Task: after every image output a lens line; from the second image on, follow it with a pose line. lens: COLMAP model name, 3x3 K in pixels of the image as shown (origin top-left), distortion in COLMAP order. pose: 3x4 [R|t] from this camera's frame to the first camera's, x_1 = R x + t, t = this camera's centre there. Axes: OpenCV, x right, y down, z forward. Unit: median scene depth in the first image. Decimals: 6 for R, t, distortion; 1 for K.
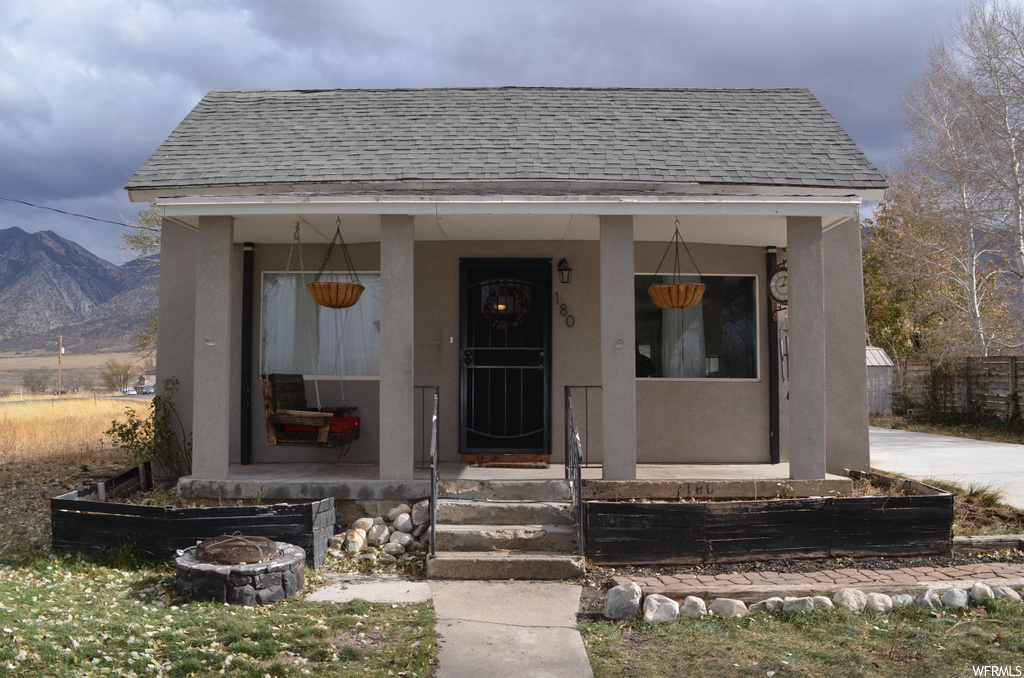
lens RADIAL K [[846.0, 0, 512.0], [0, 846.0, 339.0], [0, 0, 1]] dist [-0.071212, -0.003048]
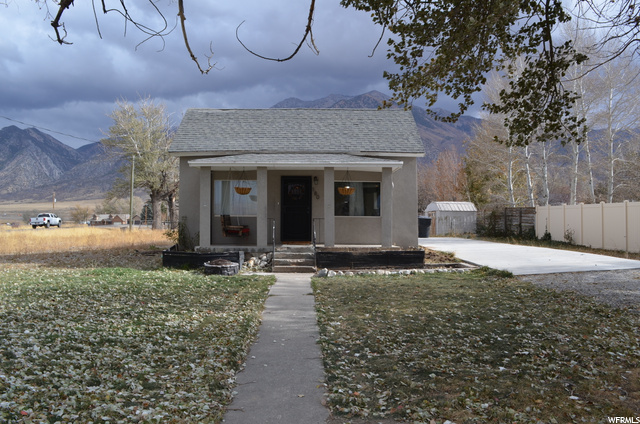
lens RADIAL K [[505.5, 0, 320.0], [0, 505.5, 212.0], [0, 0, 1]] dist [-0.088075, 0.001158]
pose [[0.999845, 0.001956, 0.017494, 0.055319], [-0.002621, 0.999272, 0.038055, -0.044965], [-0.017407, -0.038095, 0.999122, -0.971520]]
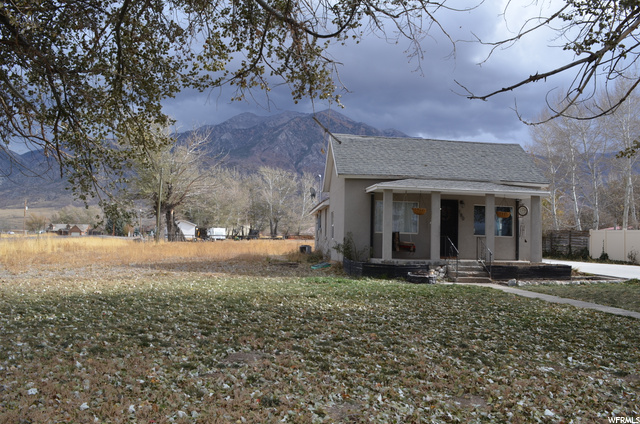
lens RADIAL K [[505.5, 0, 320.0], [0, 505.5, 212.0], [0, 0, 1]] dist [-0.088075, 0.001158]
pose [[0.992720, 0.033458, 0.115706, -0.920672], [-0.034125, 0.999410, 0.003786, -0.043389], [-0.115511, -0.007707, 0.993276, -1.192364]]
